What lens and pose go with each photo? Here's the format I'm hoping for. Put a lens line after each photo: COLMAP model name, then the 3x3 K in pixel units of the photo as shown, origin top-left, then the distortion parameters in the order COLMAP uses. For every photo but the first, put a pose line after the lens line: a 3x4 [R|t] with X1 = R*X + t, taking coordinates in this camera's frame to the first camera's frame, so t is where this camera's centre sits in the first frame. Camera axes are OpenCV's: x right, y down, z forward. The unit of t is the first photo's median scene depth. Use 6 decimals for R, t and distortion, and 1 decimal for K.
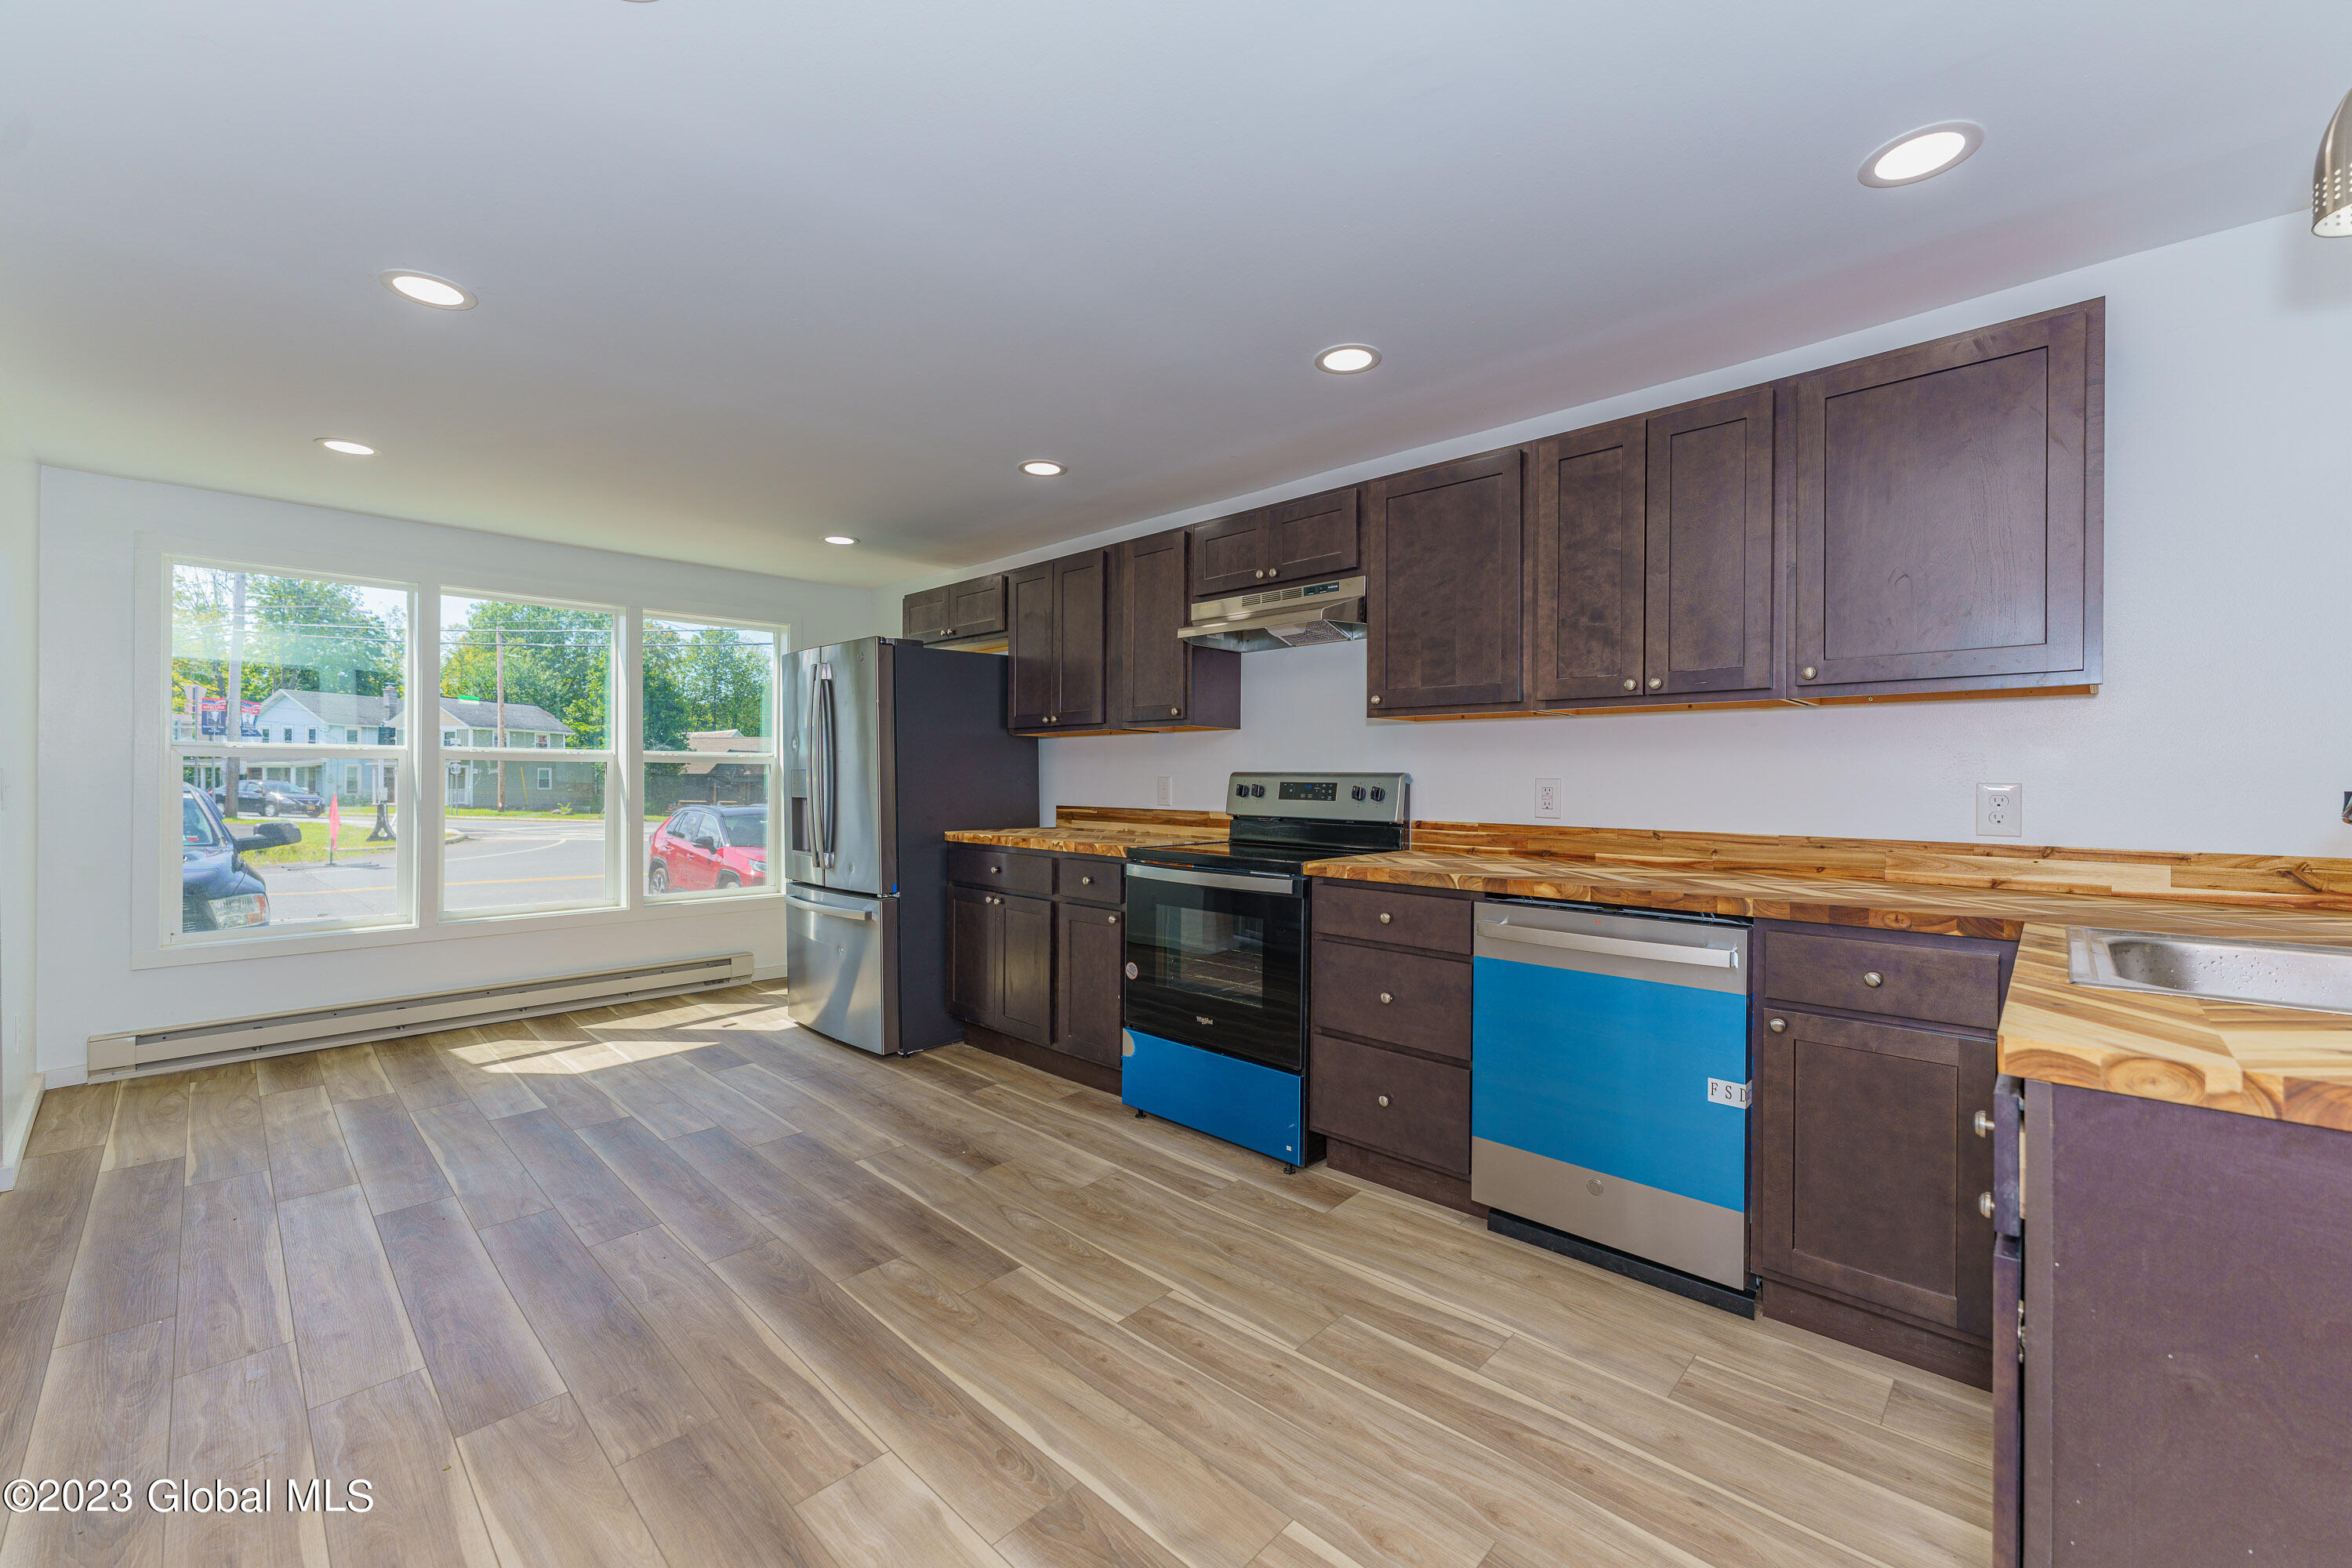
lens RADIAL K [[936.0, 0, 1172.4], [0, 936.0, 778.4], [0, 0, 1]] dist [0.001913, -0.000209]
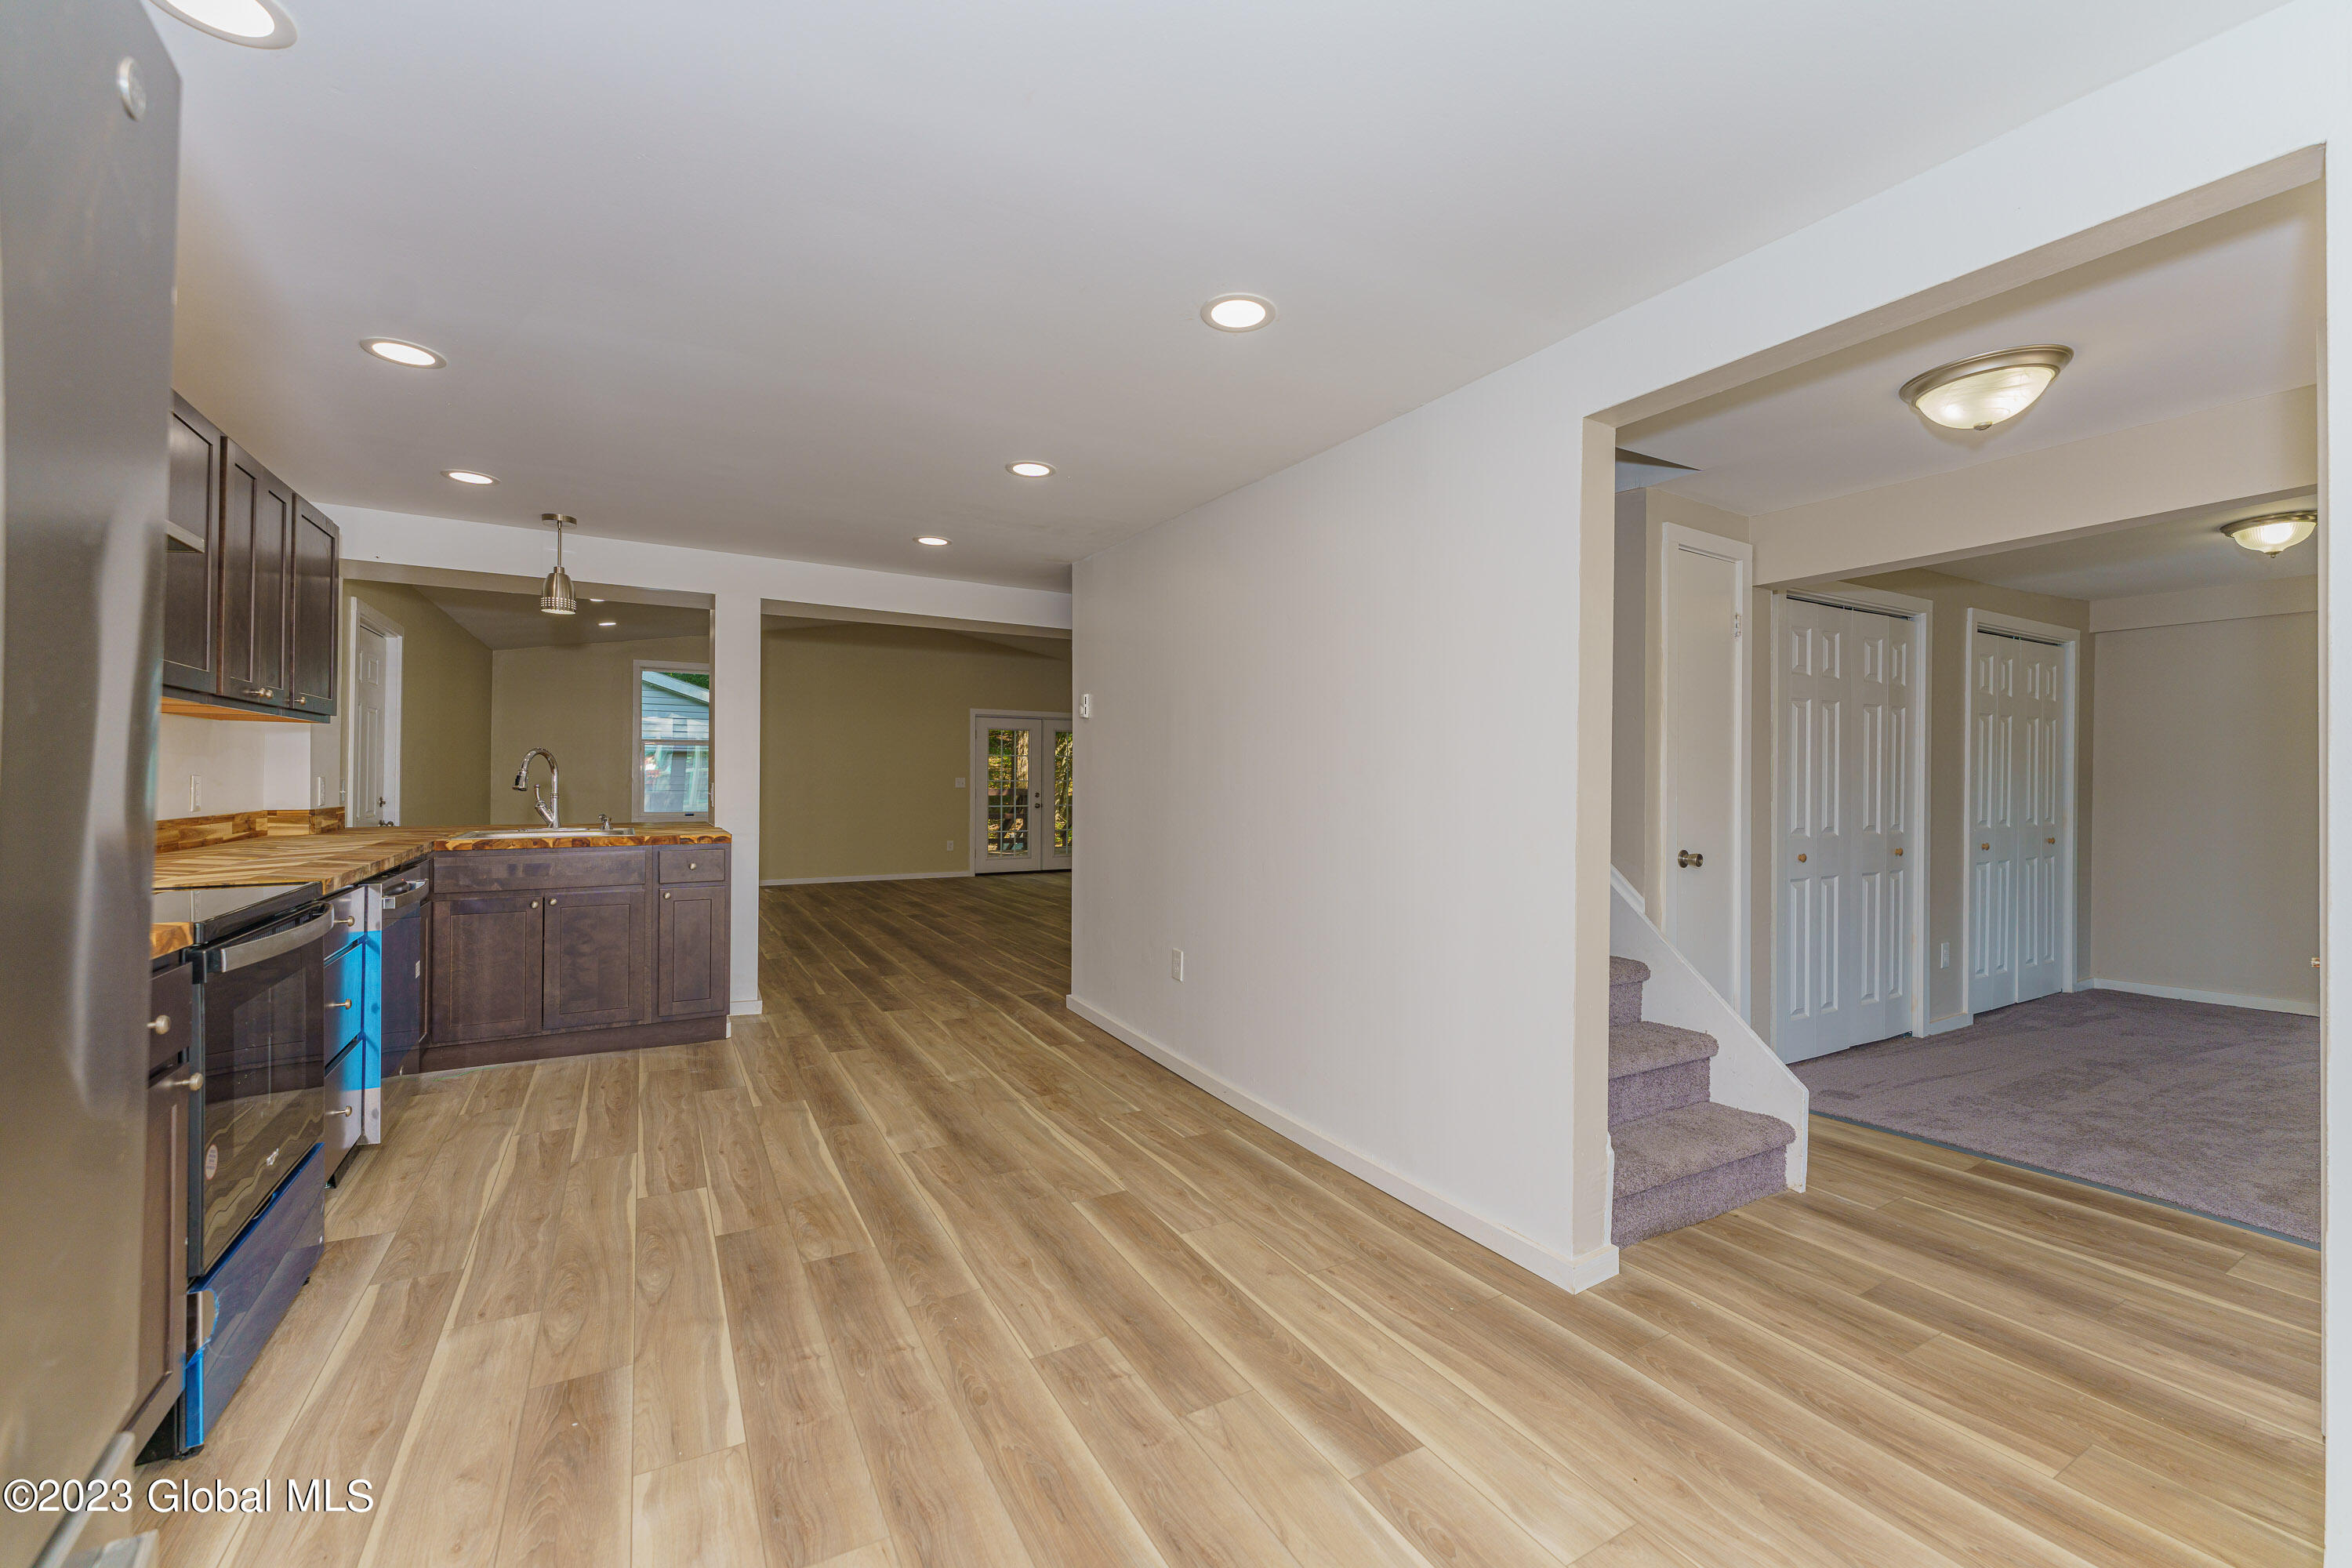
lens RADIAL K [[936.0, 0, 1173.1], [0, 936.0, 777.2], [0, 0, 1]] dist [0.001913, -0.000209]
pose [[-0.960282, -0.011974, 0.278774, -0.796561], [-0.011984, 0.999927, 0.001668, -0.011029], [-0.278774, -0.001739, -0.960355, 1.571087]]
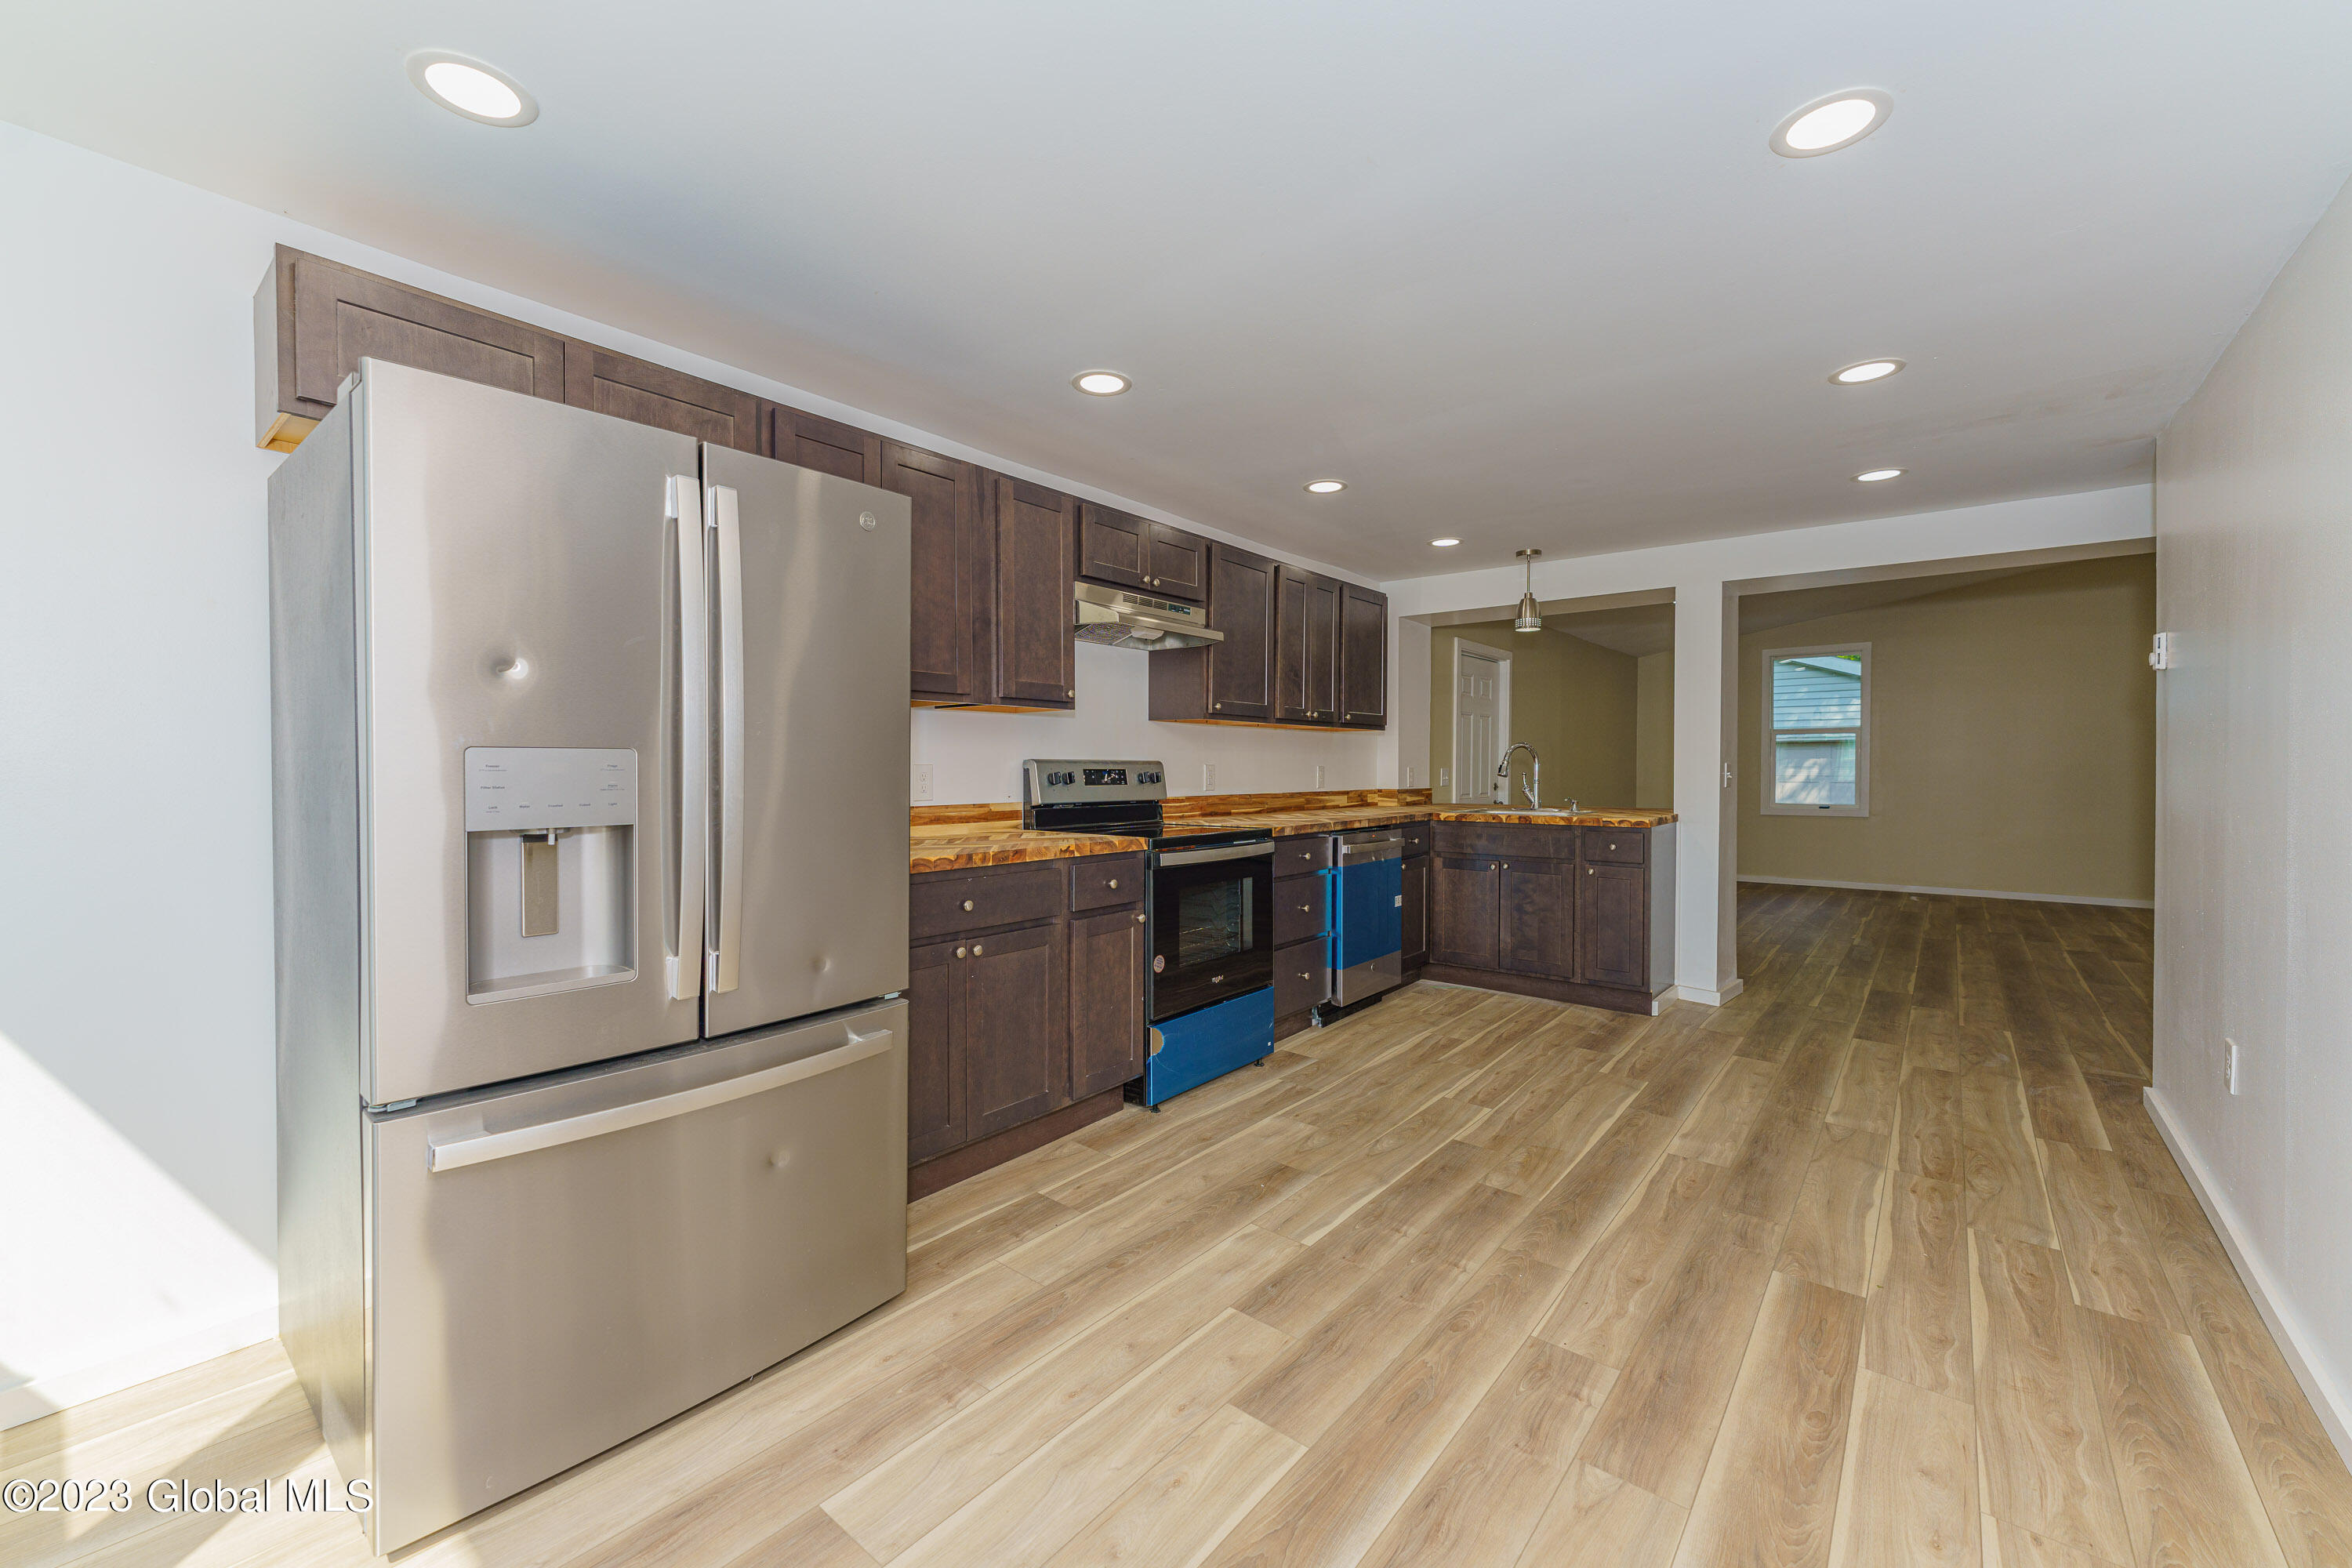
lens RADIAL K [[936.0, 0, 1175.7], [0, 936.0, 778.4], [0, 0, 1]] dist [0.001913, -0.000209]
pose [[-0.084961, -0.017315, 0.996234, -1.183238], [0.000955, 0.999847, 0.017460, -0.004994], [-0.996384, 0.002435, -0.084932, 1.246513]]
